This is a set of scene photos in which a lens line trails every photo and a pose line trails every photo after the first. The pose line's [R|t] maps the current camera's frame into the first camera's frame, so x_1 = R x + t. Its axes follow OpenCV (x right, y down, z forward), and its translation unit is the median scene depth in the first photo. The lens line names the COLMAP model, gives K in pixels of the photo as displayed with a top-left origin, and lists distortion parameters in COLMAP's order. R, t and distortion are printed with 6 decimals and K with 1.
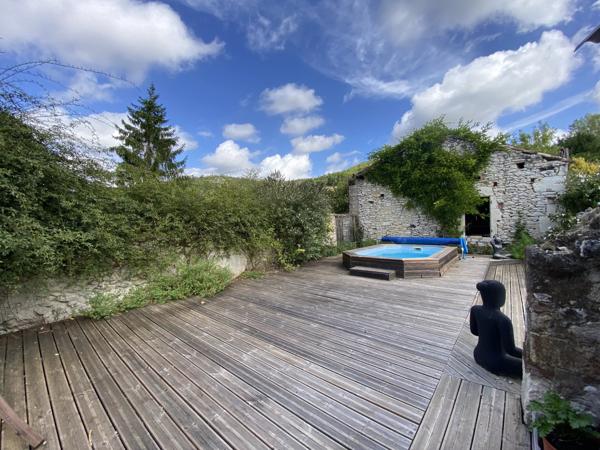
lens RADIAL K [[241.2, 0, 299.7], [0, 241.2, 223.4], [0, 0, 1]] dist [0.002023, 0.000056]
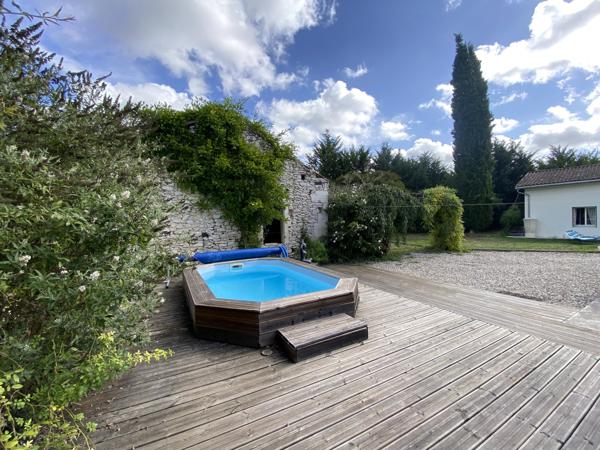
lens RADIAL K [[241.2, 0, 300.3], [0, 241.2, 223.4], [0, 0, 1]] dist [0.002023, 0.000056]
pose [[0.340361, 0.010083, 0.940241, -0.122856], [0.013232, 0.999792, -0.015511, -0.009645], [-0.940202, 0.017721, 0.340157, 0.621204]]
